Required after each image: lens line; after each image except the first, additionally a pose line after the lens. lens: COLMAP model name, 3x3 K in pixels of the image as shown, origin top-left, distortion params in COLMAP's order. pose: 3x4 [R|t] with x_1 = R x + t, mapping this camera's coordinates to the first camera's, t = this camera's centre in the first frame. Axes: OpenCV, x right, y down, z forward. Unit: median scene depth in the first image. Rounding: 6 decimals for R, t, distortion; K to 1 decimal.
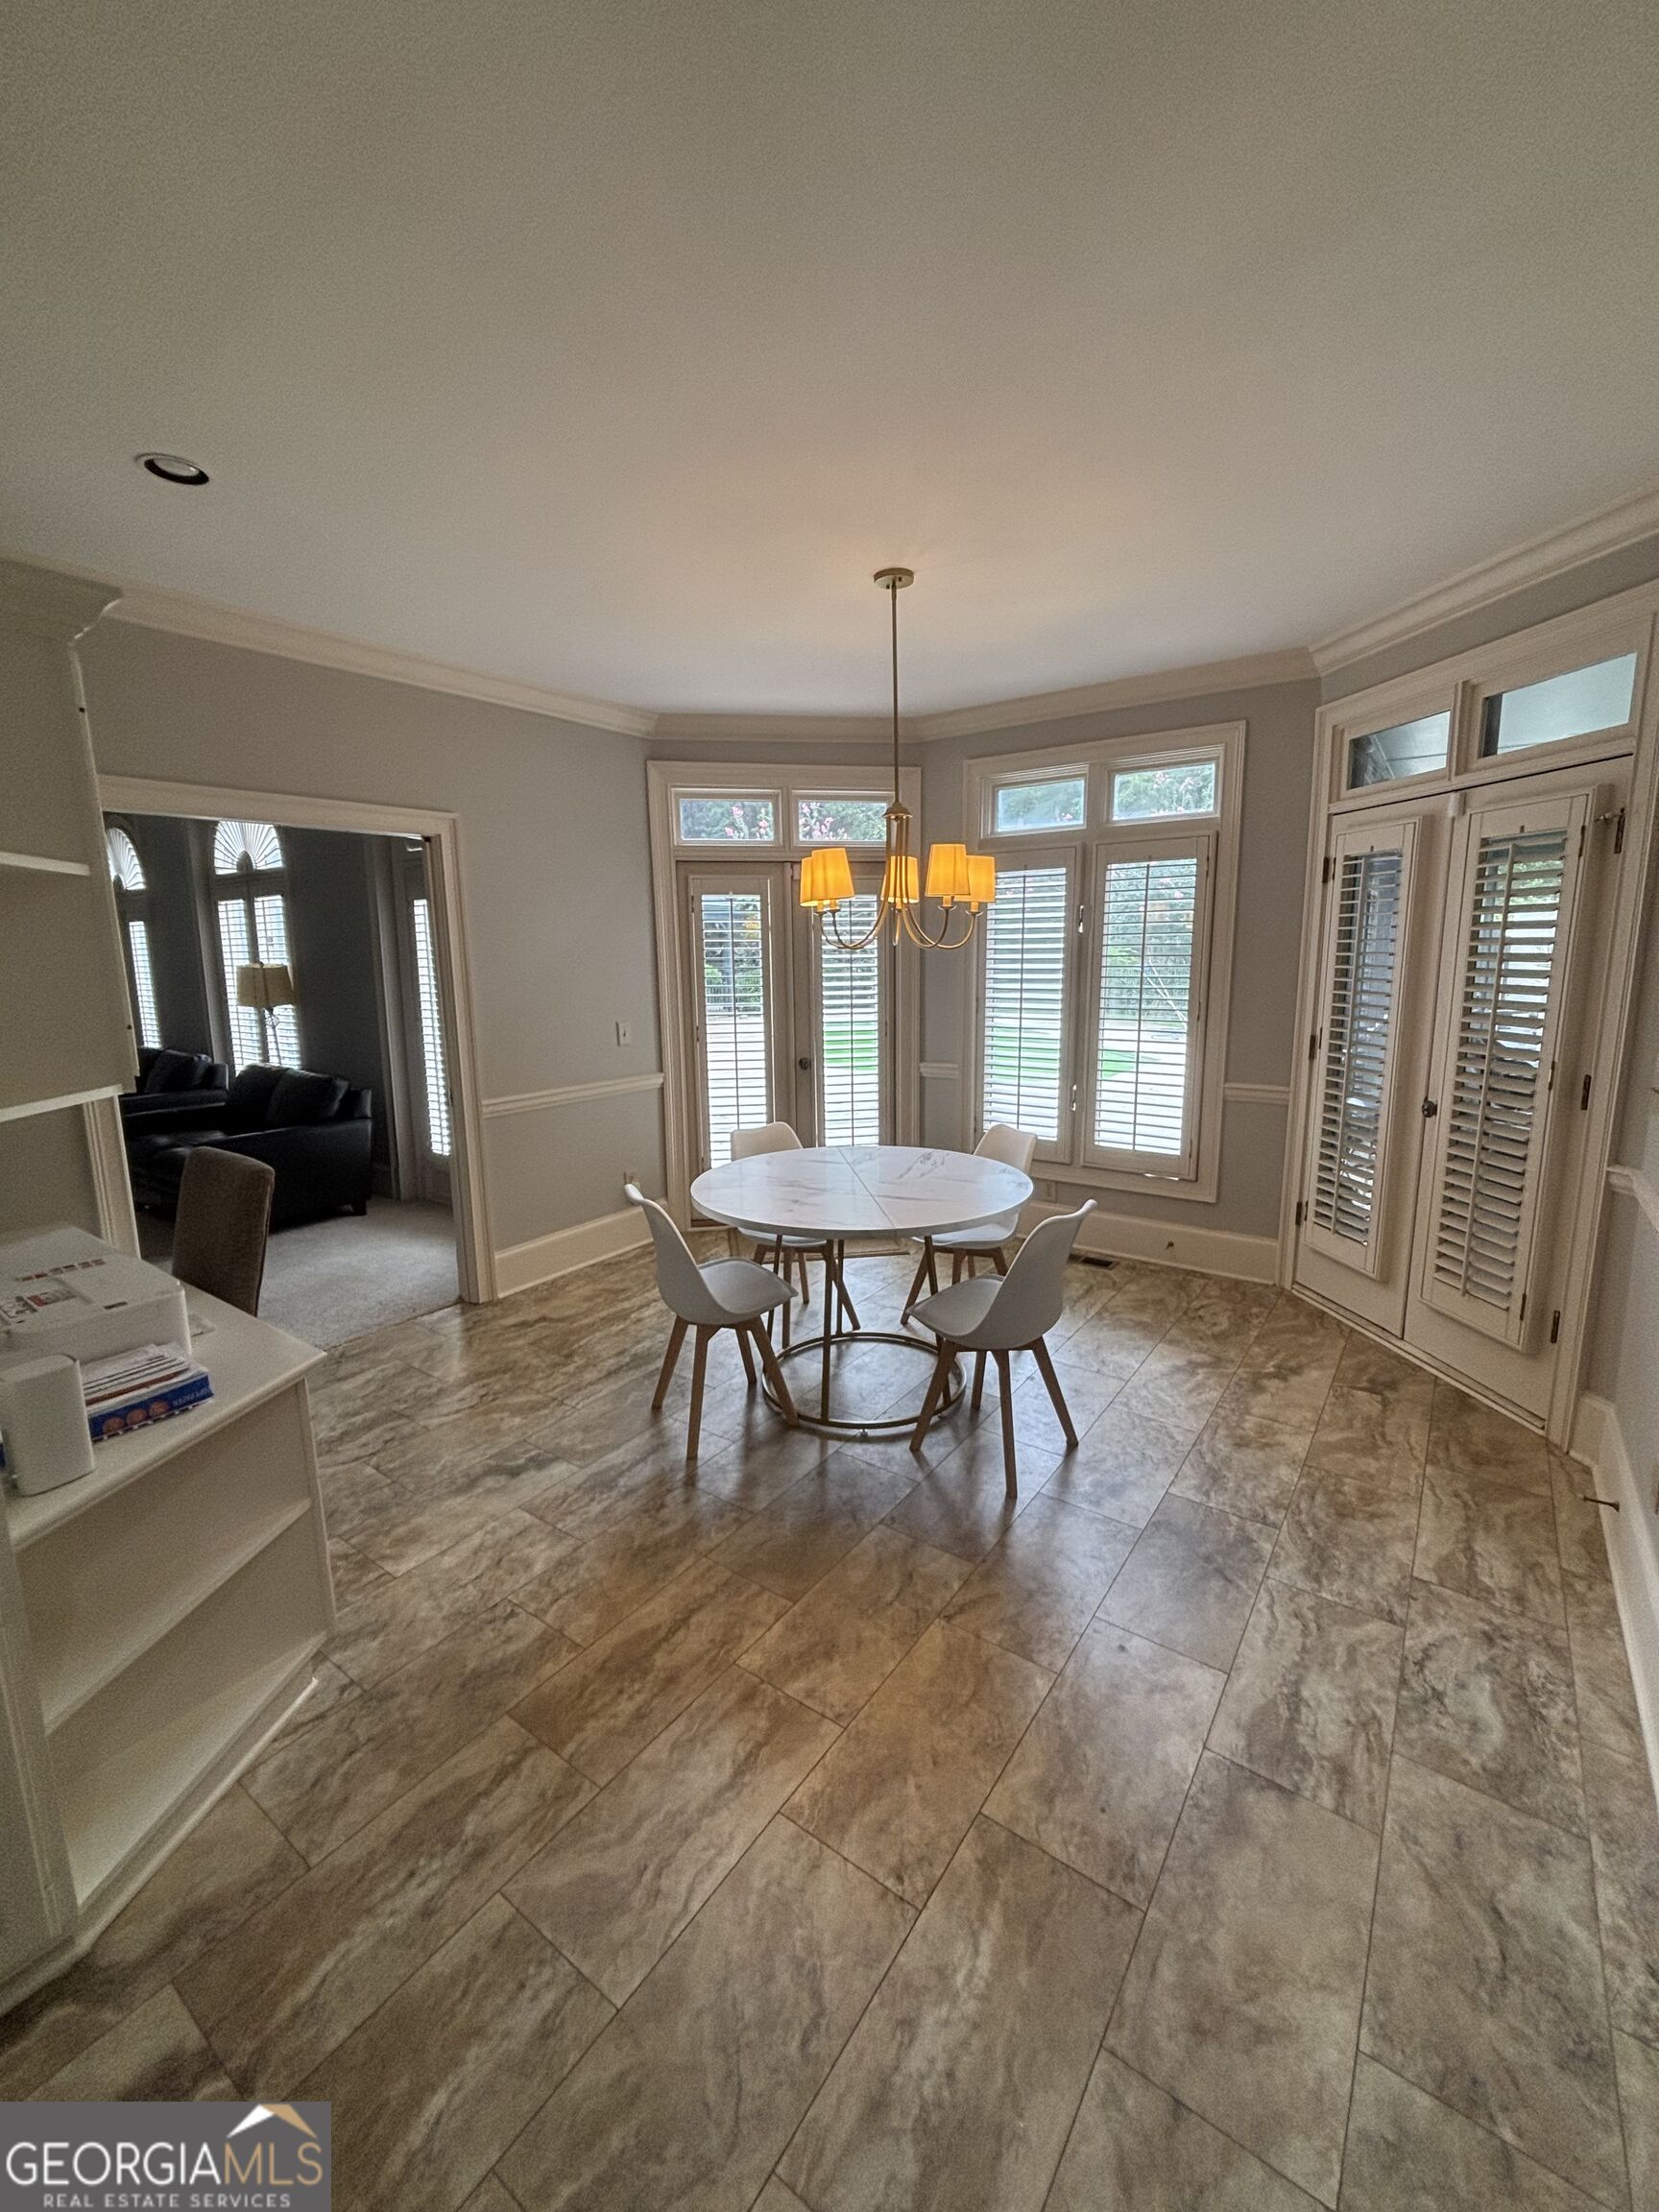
lens RADIAL K [[893.0, 0, 831.3], [0, 893.0, 1089.8], [0, 0, 1]] dist [0.003534, -0.001578]
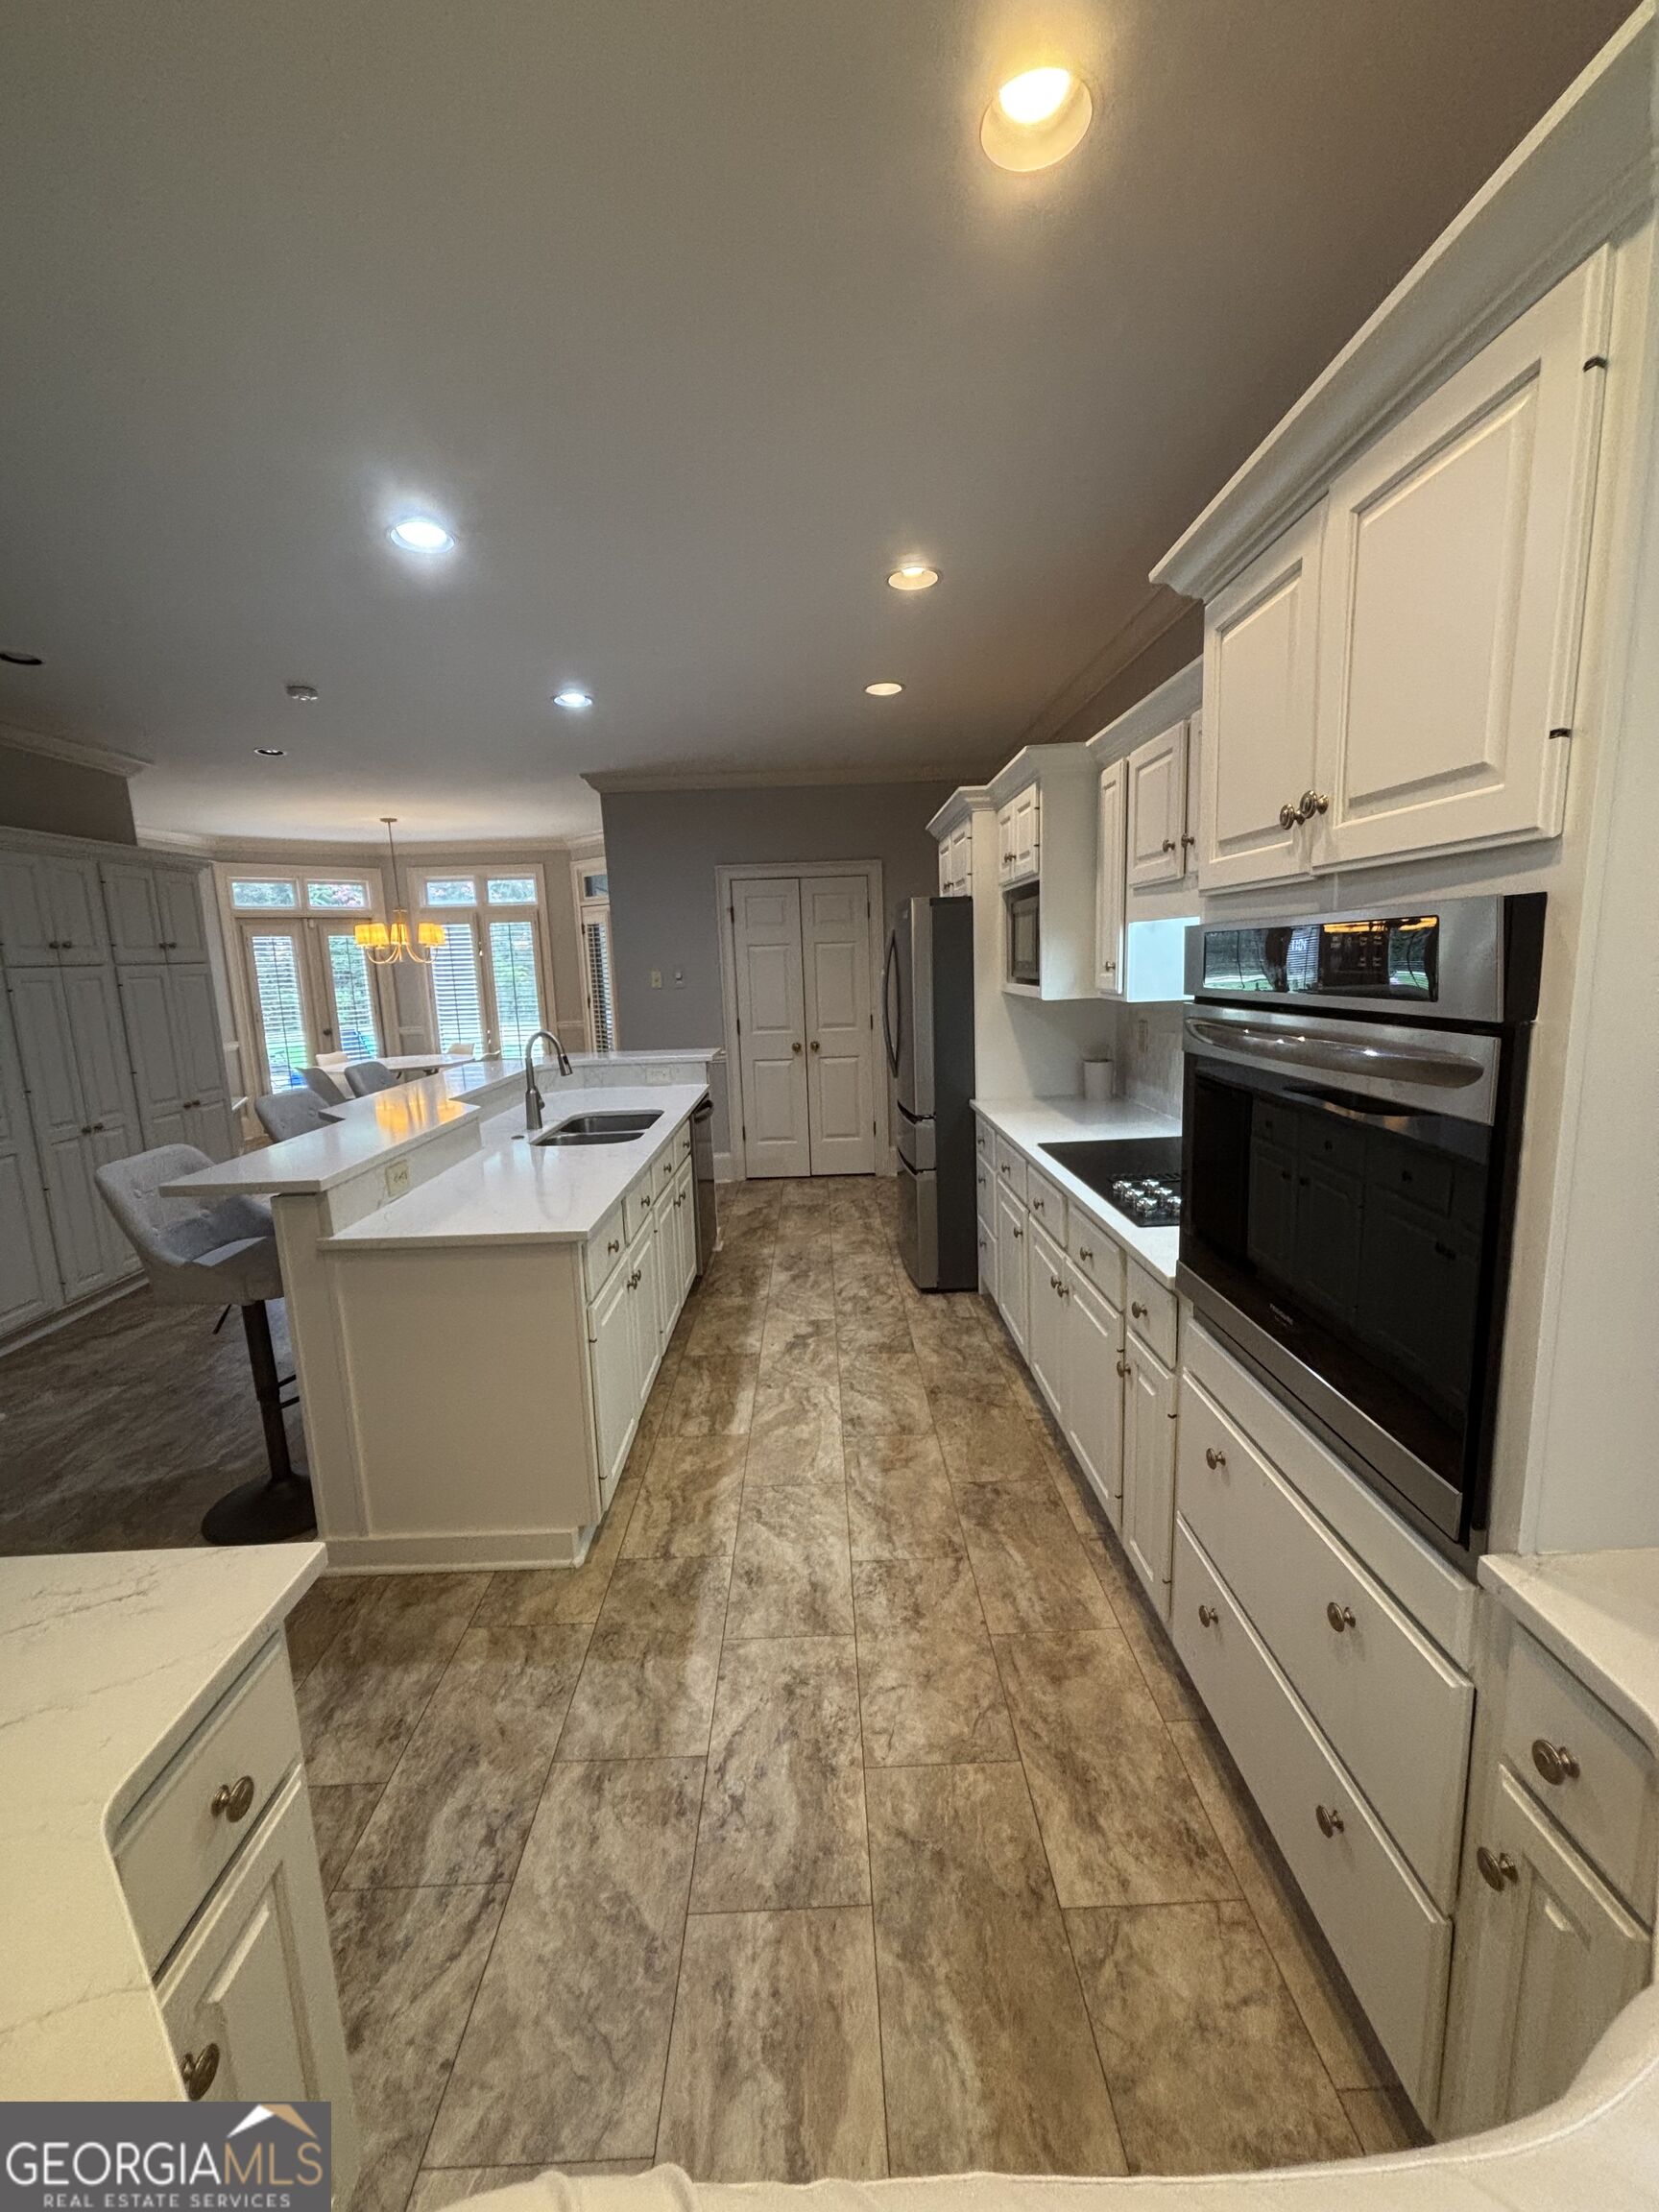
lens RADIAL K [[893.0, 0, 844.4], [0, 893.0, 1106.1], [0, 0, 1]] dist [0.003534, -0.001578]
pose [[0.793539, -0.112407, 0.598047, -0.319238], [0.113500, 0.992885, 0.036018, 0.183822], [-0.597840, 0.039297, 0.800651, -1.111321]]
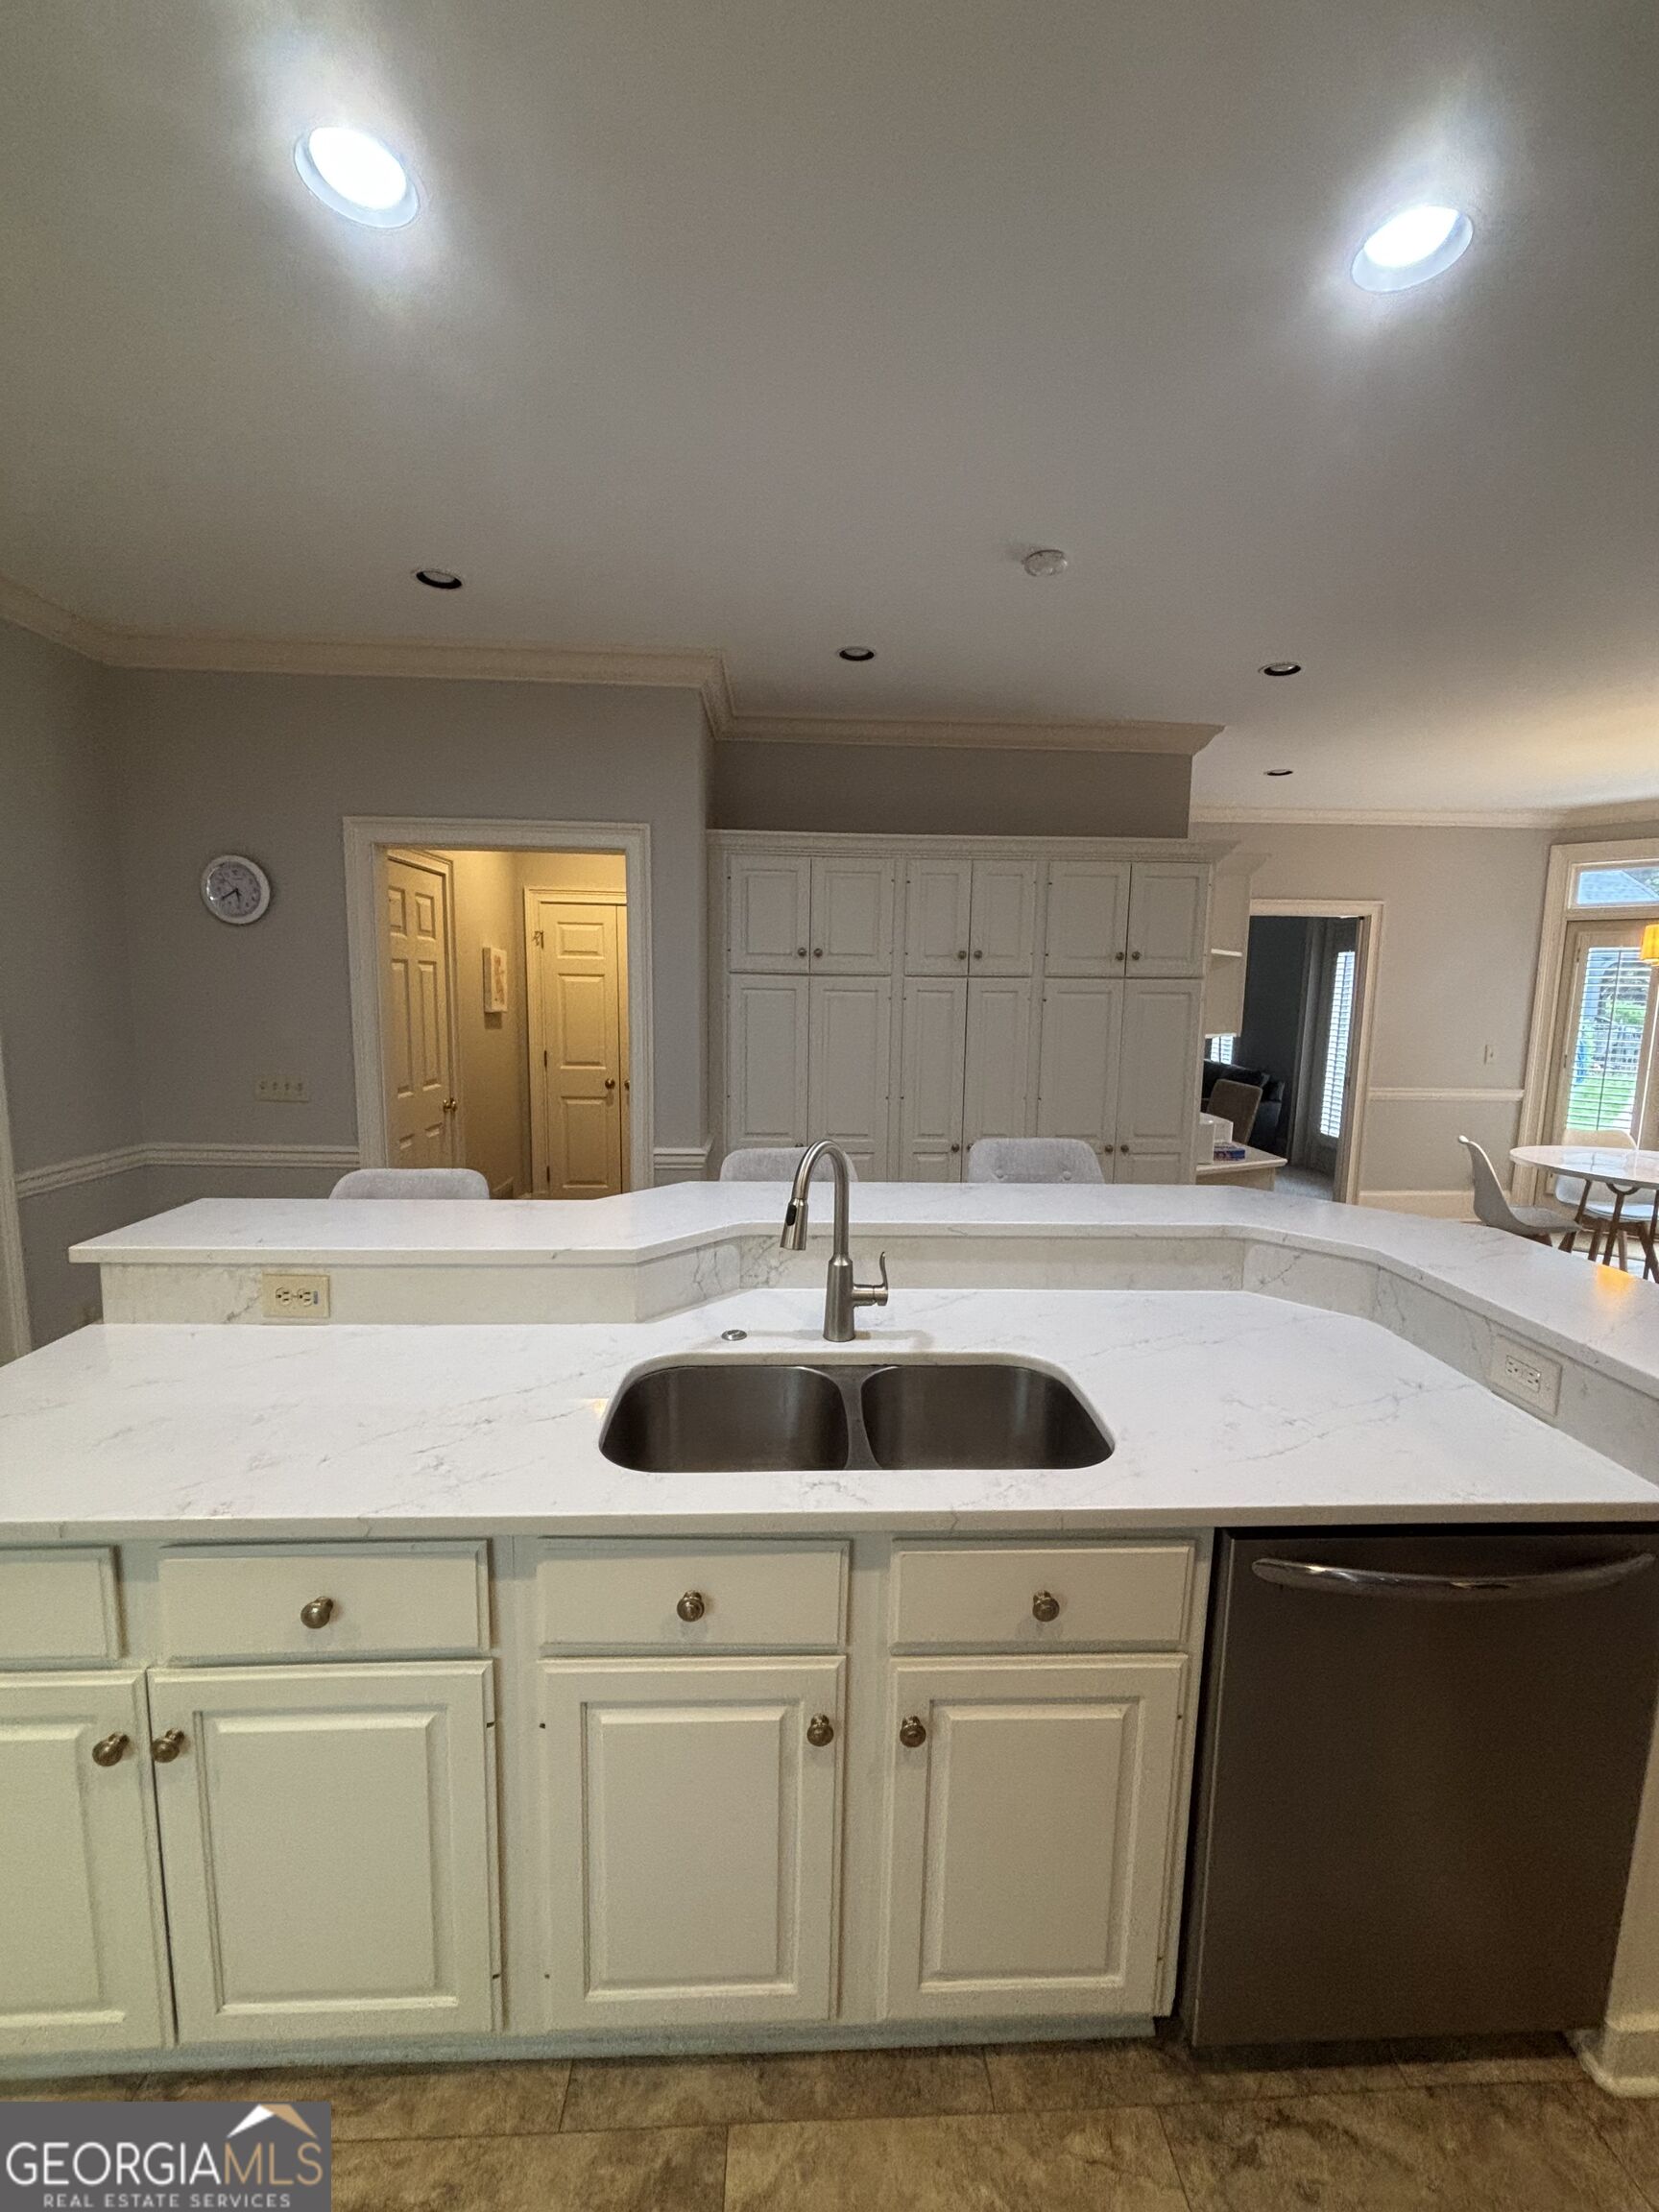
lens RADIAL K [[893.0, 0, 845.9], [0, 893.0, 1103.6], [0, 0, 1]] dist [0.003534, -0.001578]
pose [[0.620362, 0.125483, -0.774213, 0.206954], [-0.145478, 0.988399, 0.043629, 0.089377], [0.770706, 0.085565, 0.631420, -0.558919]]
